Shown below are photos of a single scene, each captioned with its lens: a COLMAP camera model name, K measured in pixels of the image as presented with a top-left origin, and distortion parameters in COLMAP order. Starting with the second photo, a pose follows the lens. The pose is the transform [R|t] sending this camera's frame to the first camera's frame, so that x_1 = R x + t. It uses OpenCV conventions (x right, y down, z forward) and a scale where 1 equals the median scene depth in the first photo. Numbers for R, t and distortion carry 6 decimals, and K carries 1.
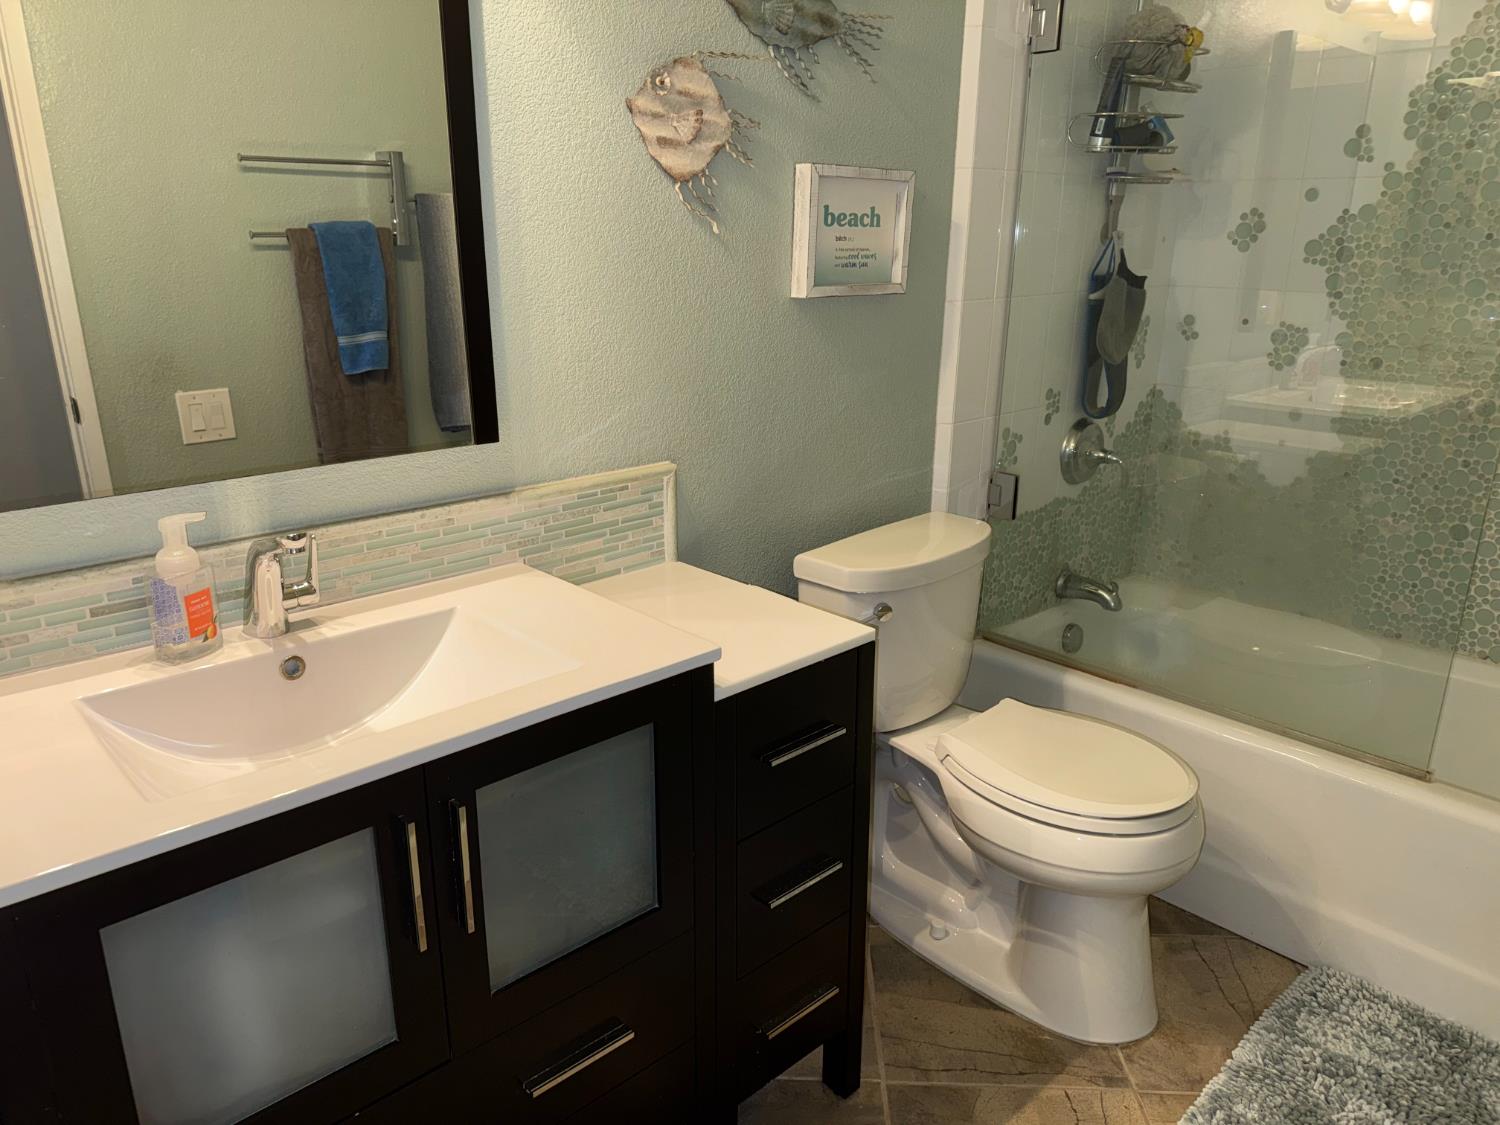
lens RADIAL K [[1060.5, 0, 741.8], [0, 1060.5, 565.0], [0, 0, 1]] dist [0.032508, -0.033491]
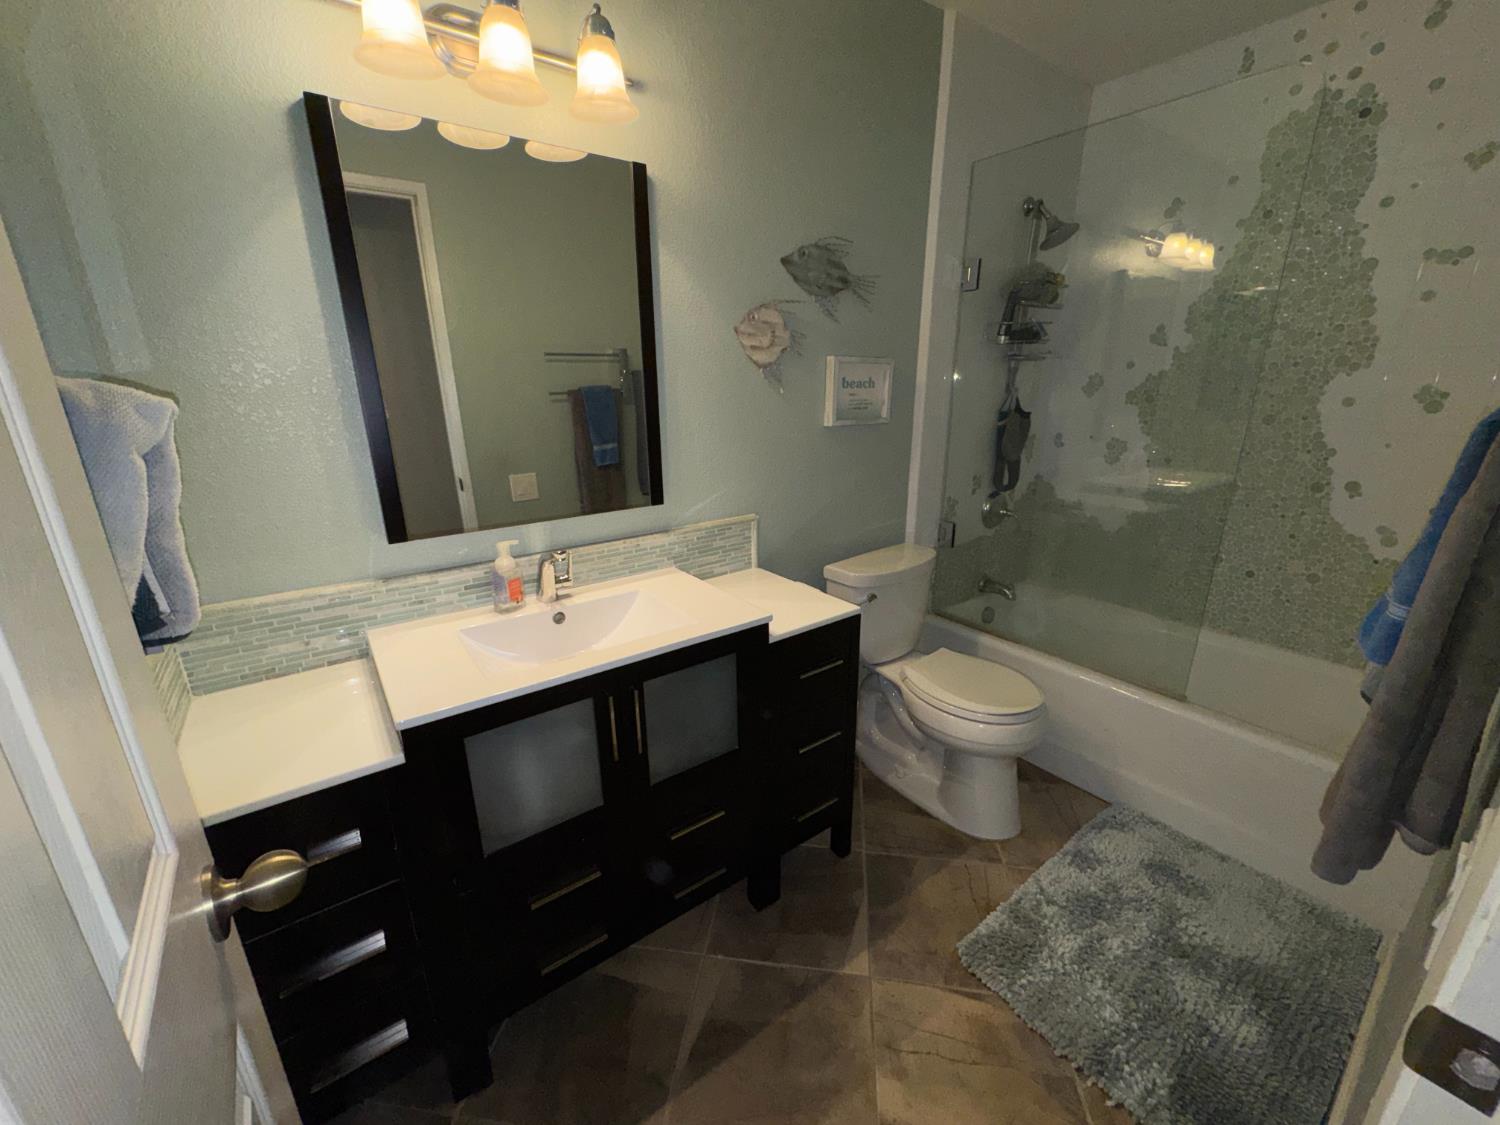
lens RADIAL K [[604.4, 0, 753.8], [0, 604.4, 564.9], [0, 0, 1]] dist [-0.003245, 0.000911]
pose [[0.994203, 0.019289, -0.105773, 0.036476], [-0.019929, 0.999789, -0.004988, -0.002706], [0.105654, 0.007067, 0.994378, -0.053916]]
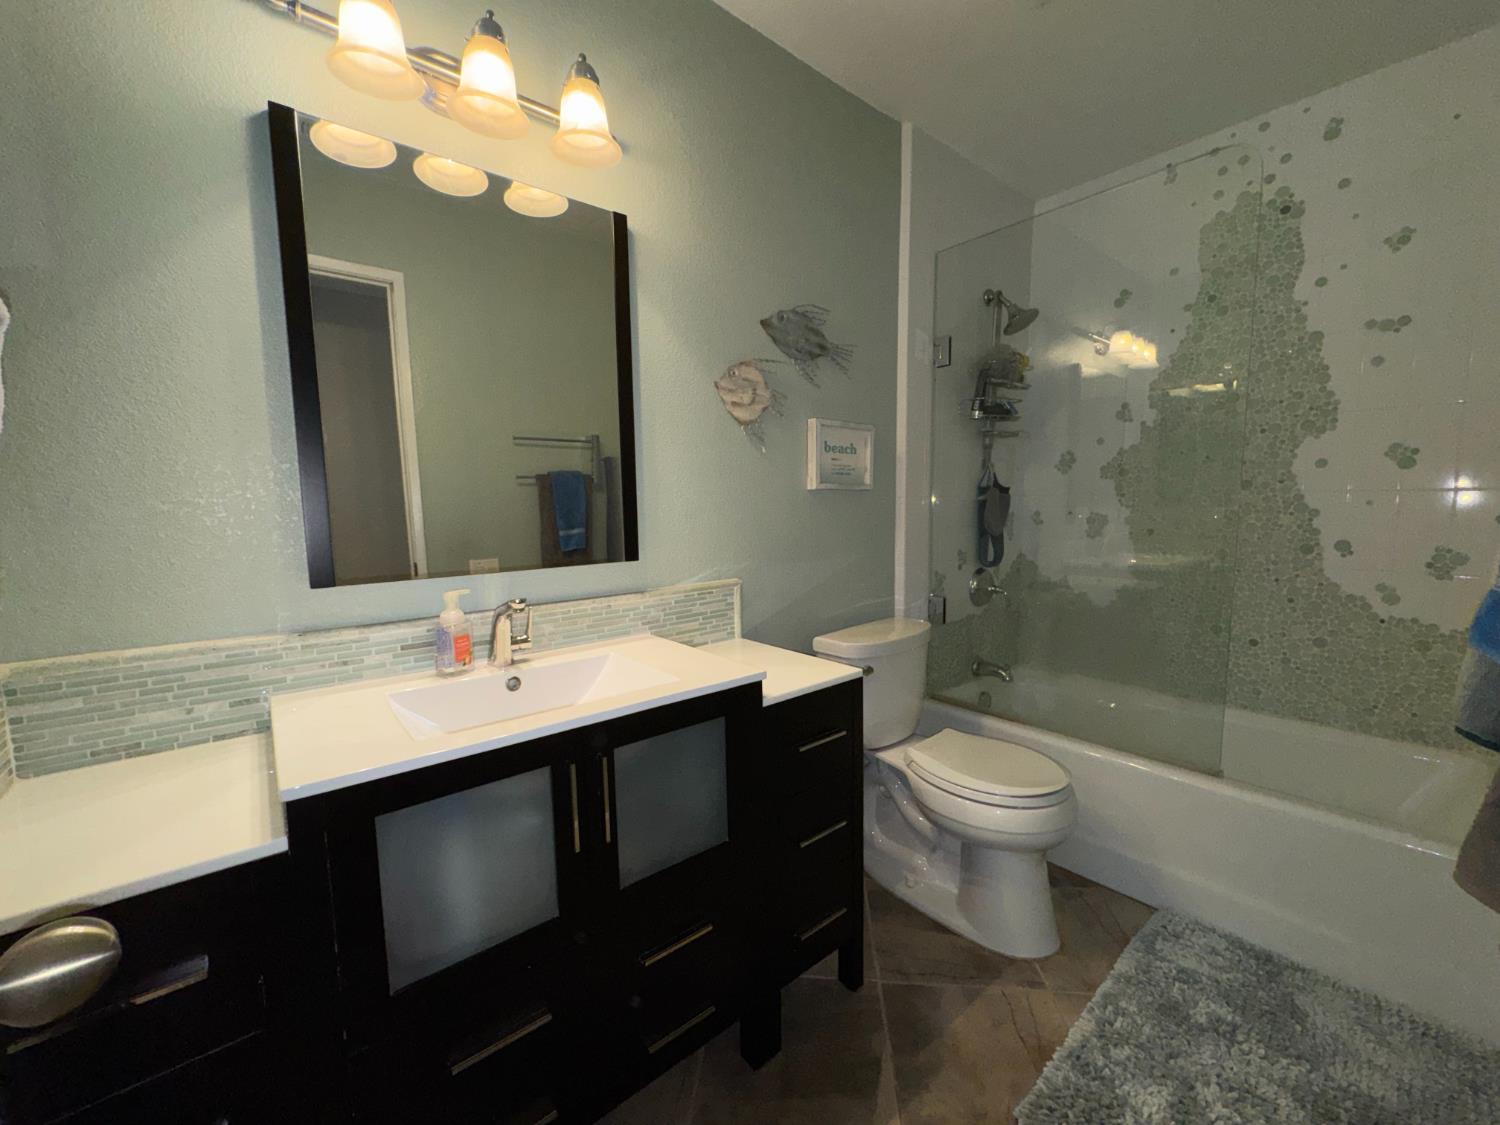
lens RADIAL K [[604.4, 0, 753.2], [0, 604.4, 564.5], [0, 0, 1]] dist [-0.003245, 0.000911]
pose [[0.998410, -0.015305, -0.054256, 0.008198], [0.004055, 0.979445, -0.201673, 0.064600], [0.056227, 0.201132, 0.977949, 0.028631]]
